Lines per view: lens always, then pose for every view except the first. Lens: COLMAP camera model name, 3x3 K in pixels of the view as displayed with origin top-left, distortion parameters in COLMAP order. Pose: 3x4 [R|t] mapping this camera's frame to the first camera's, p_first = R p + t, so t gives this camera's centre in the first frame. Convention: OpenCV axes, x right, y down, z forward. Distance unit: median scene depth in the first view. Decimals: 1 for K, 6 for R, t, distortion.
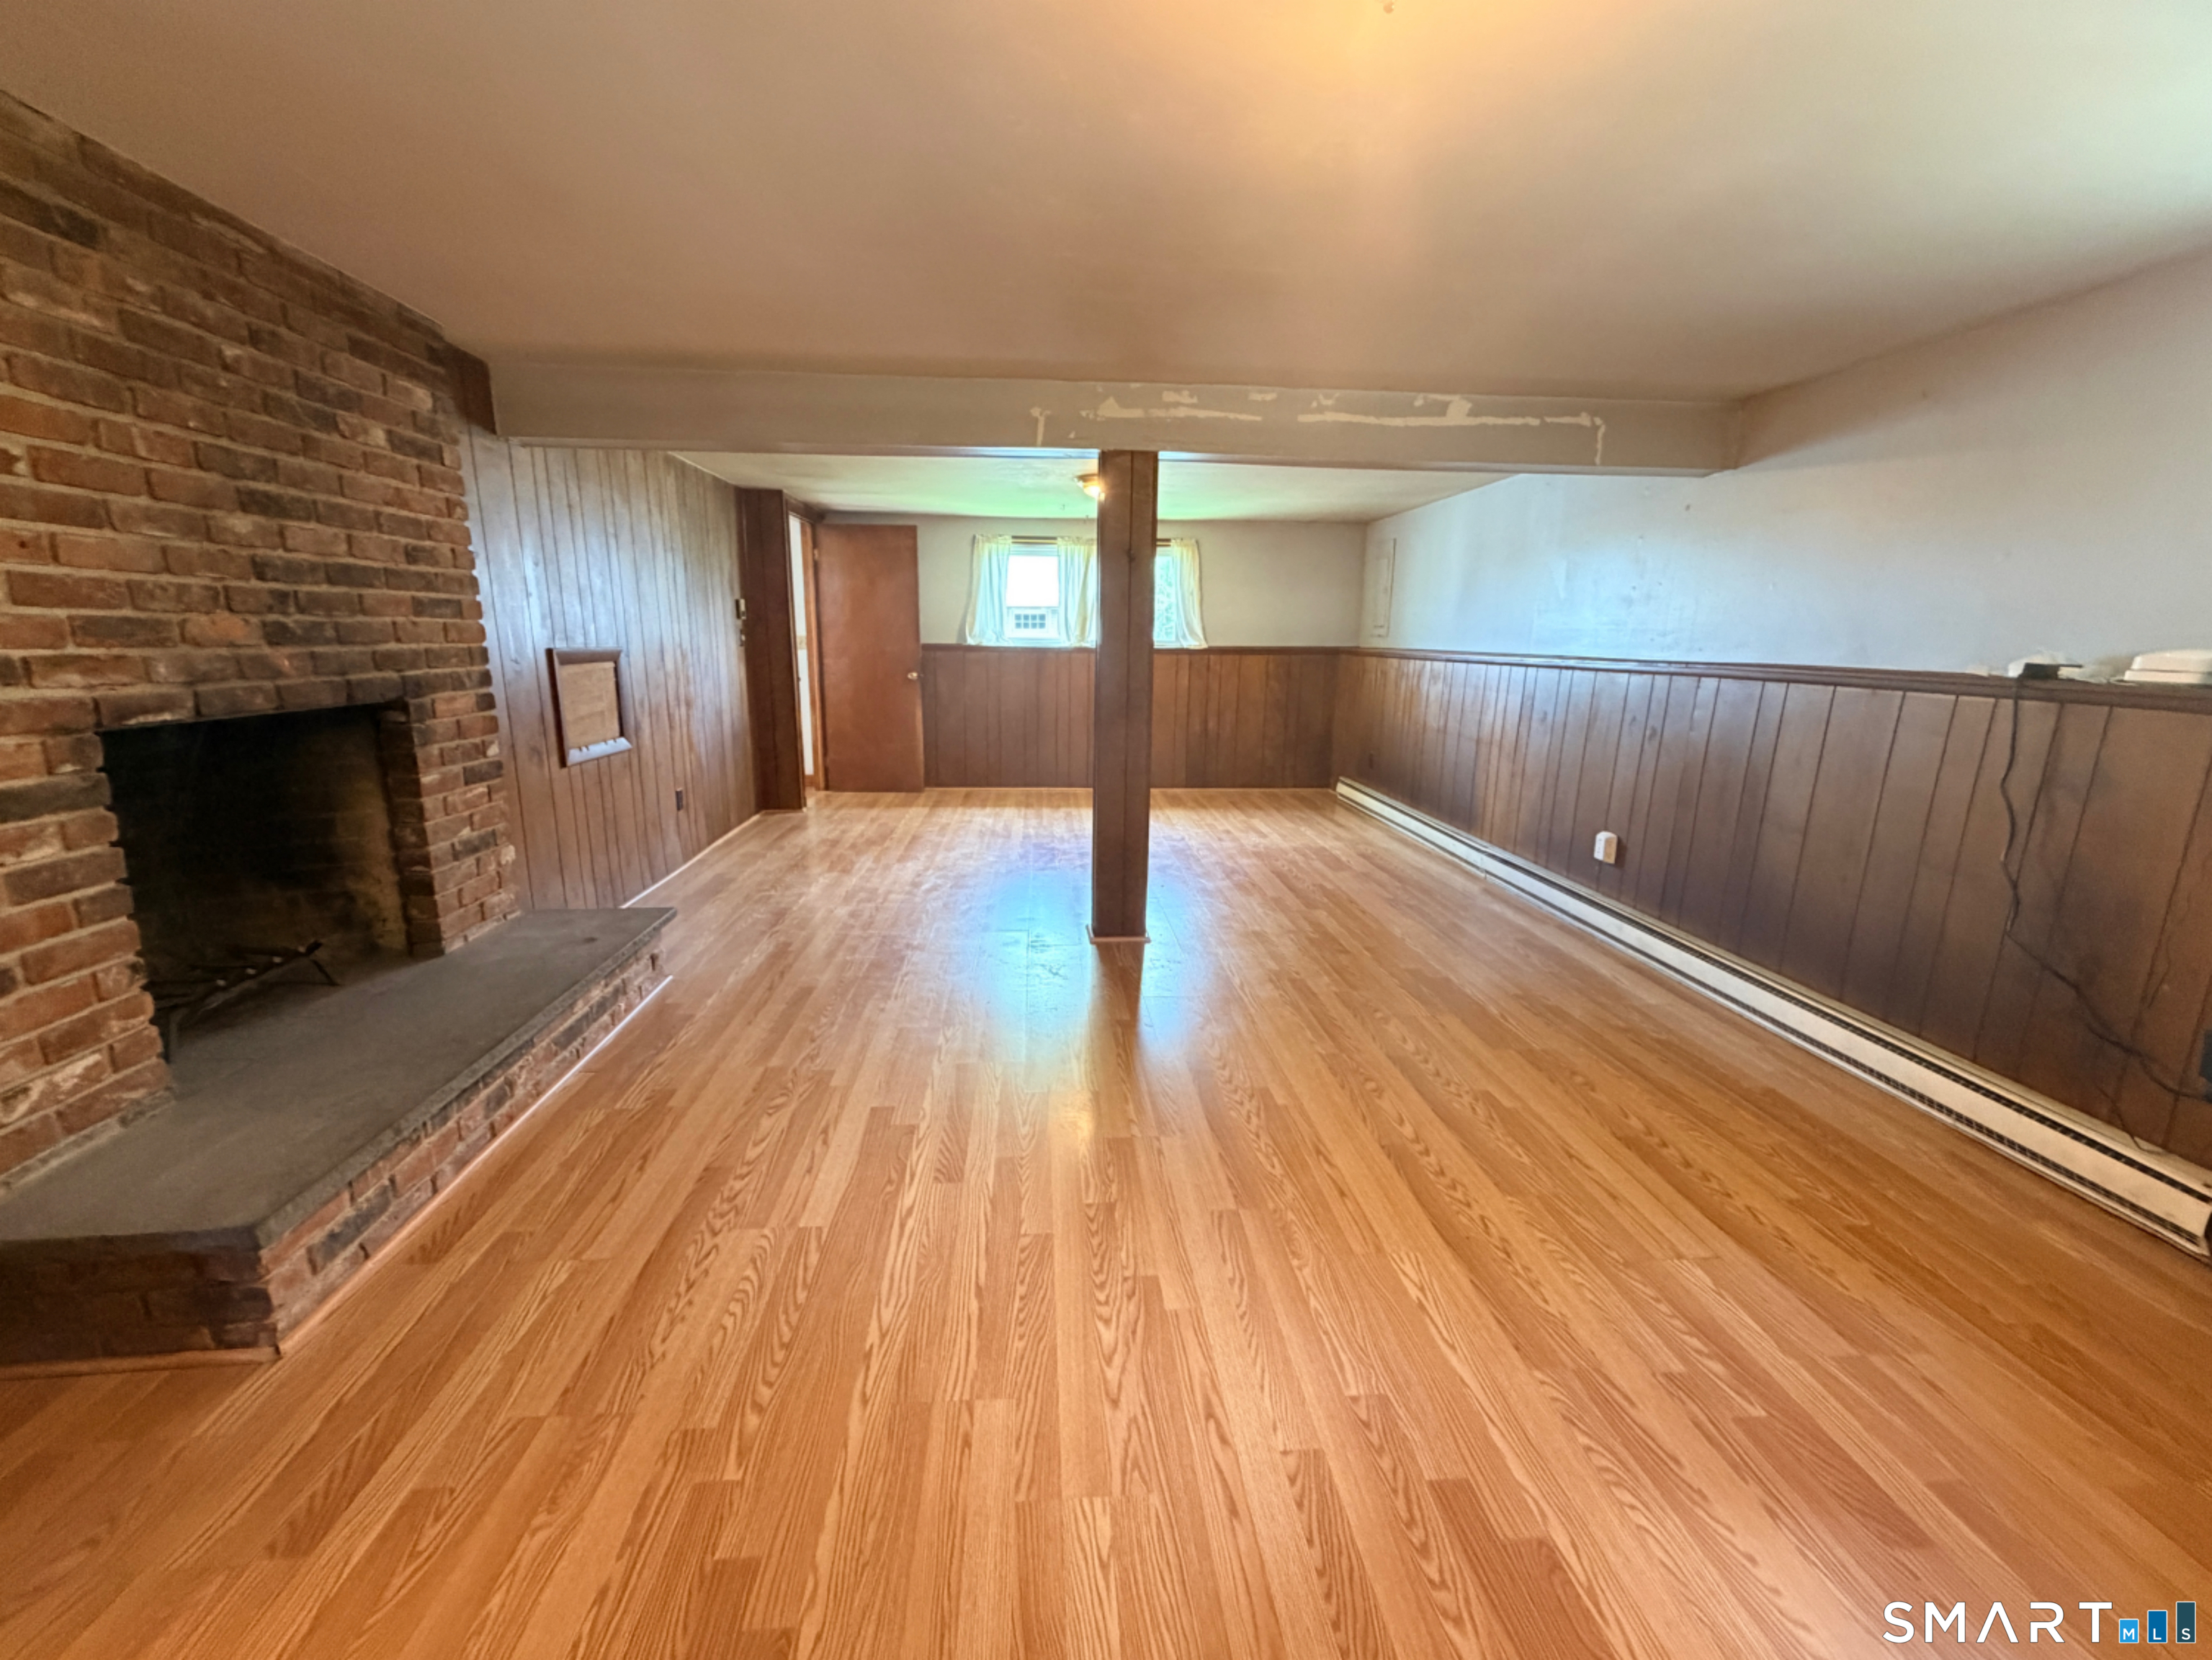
lens RADIAL K [[936.5, 0, 1106.1], [0, 936.5, 862.1], [0, 0, 1]] dist [-0.000264, 0.000602]
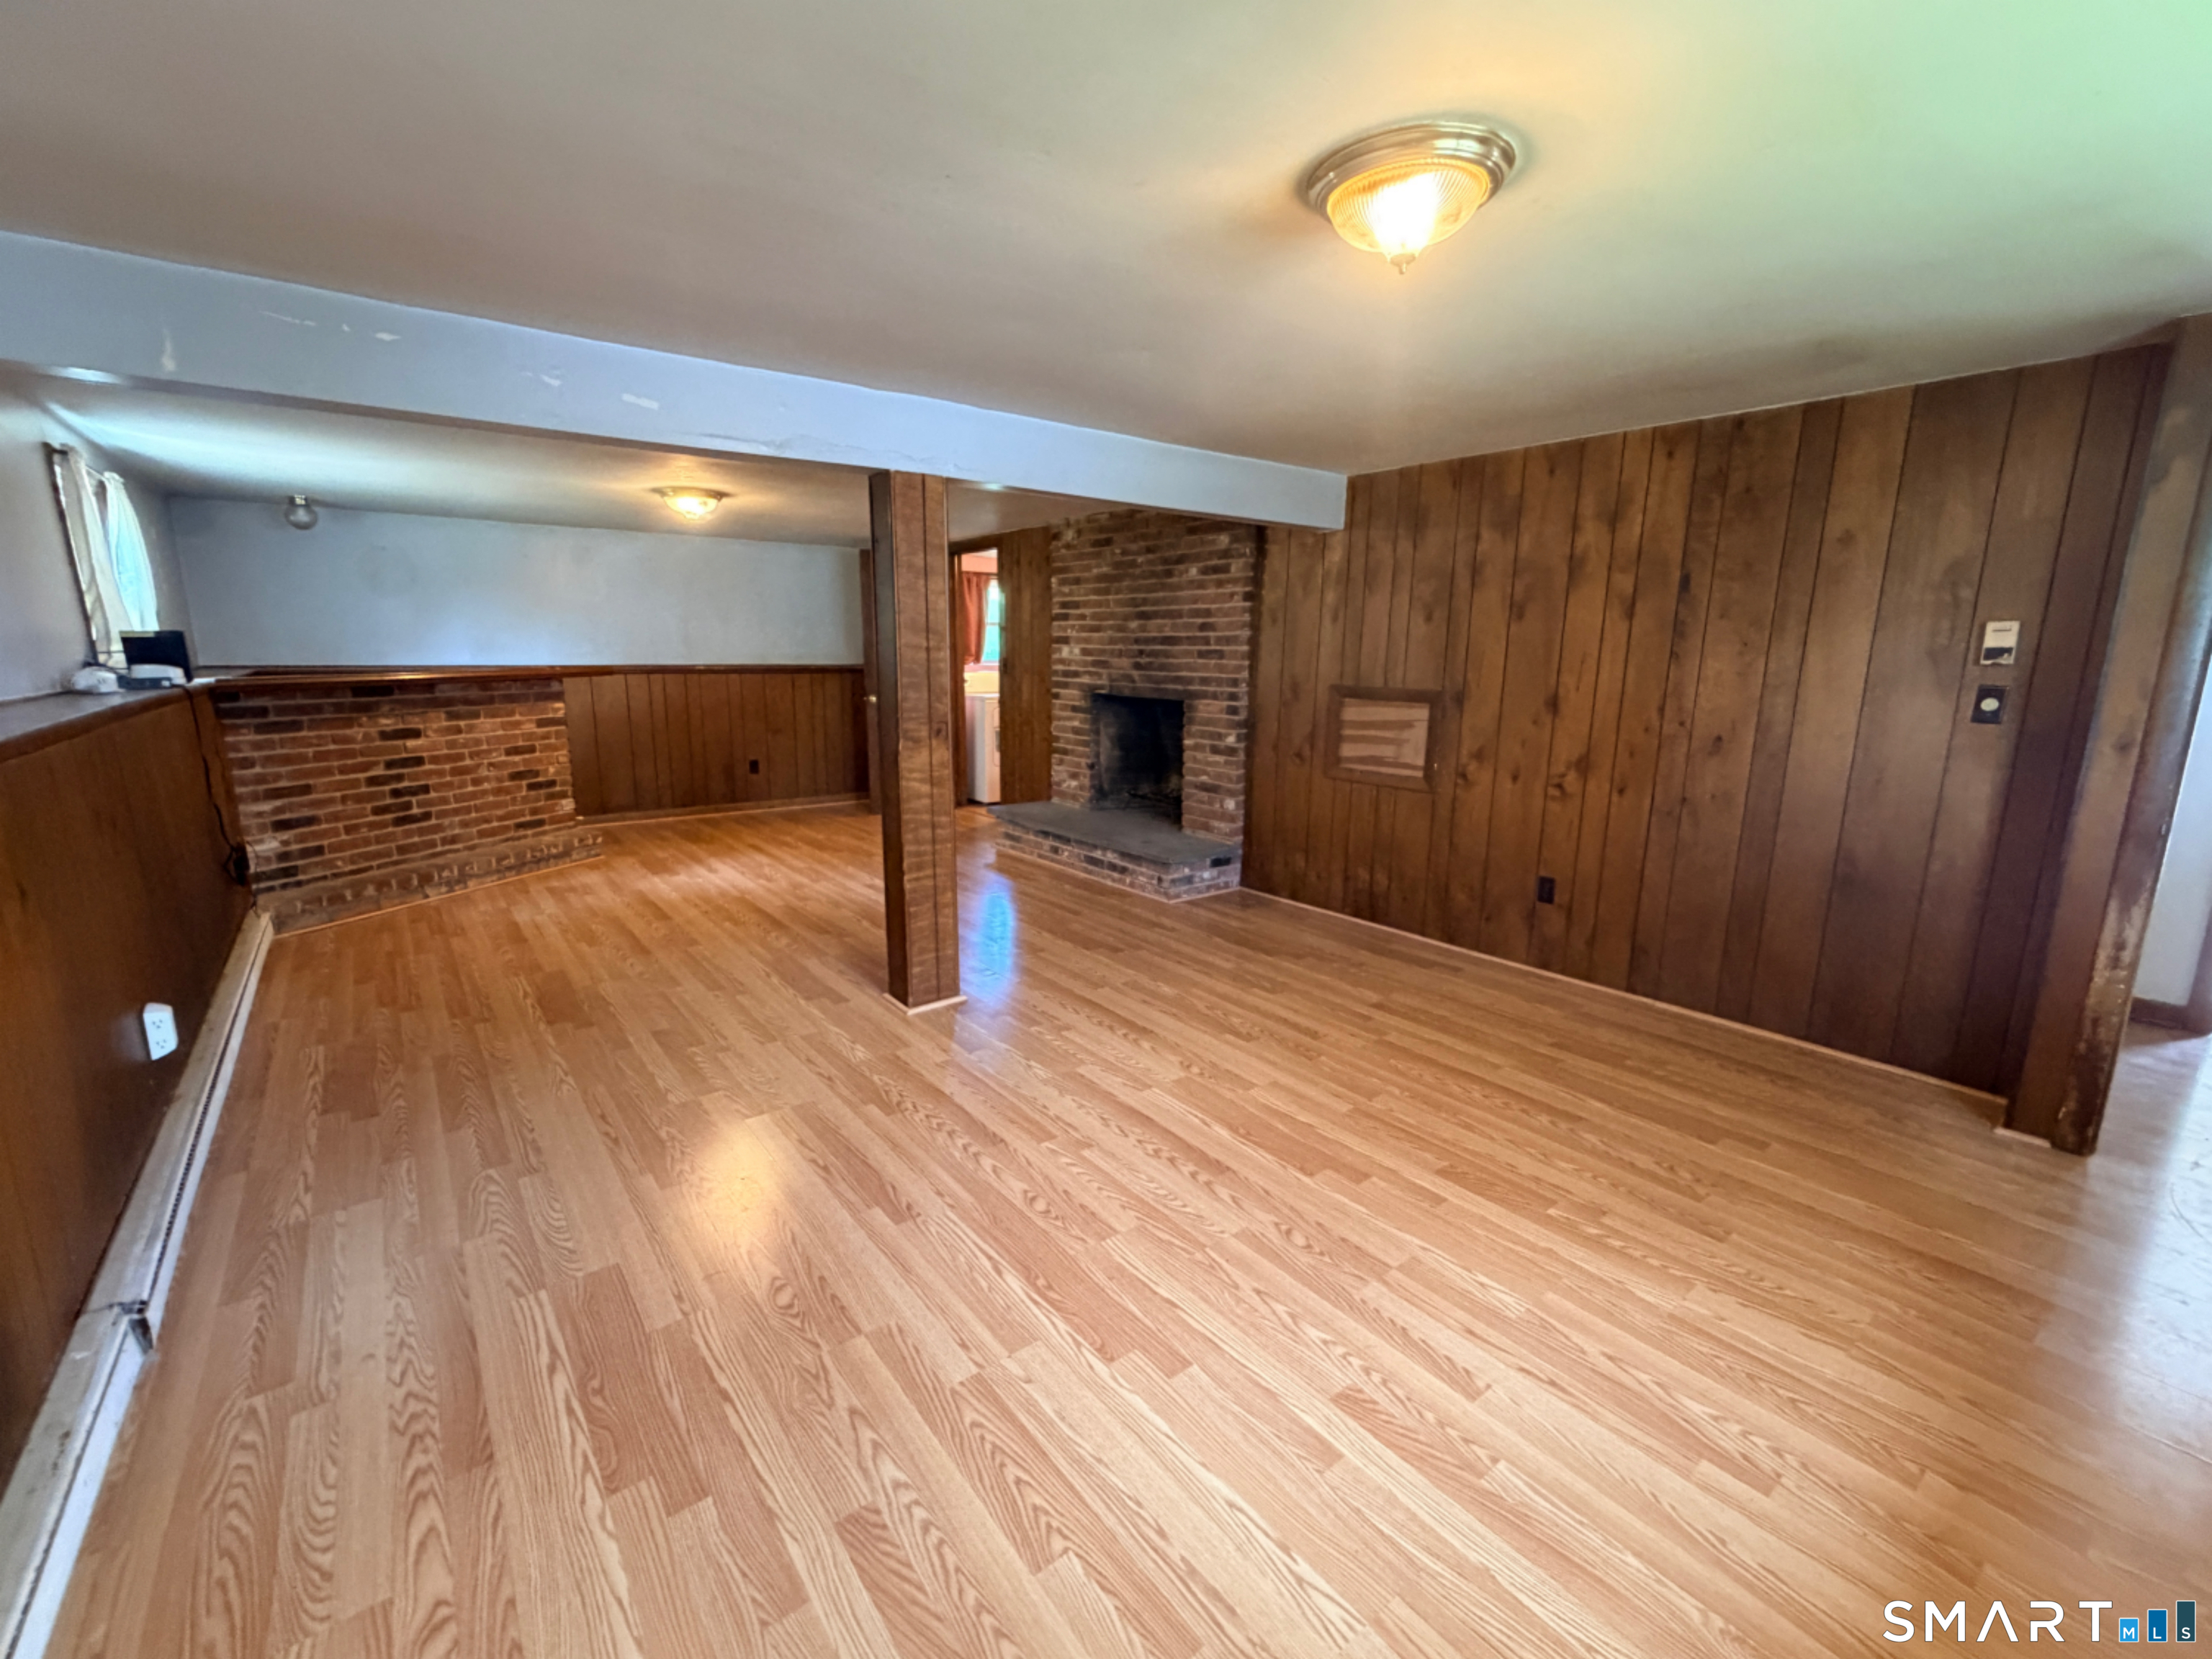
lens RADIAL K [[936.4, 0, 1106.1], [0, 936.4, 861.6], [0, 0, 1]] dist [-0.000264, 0.000602]
pose [[-0.835845, 0.105035, -0.538824, 0.579175], [-0.147451, 0.902501, 0.404660, -0.738191], [0.528792, 0.417683, -0.738864, 2.888775]]
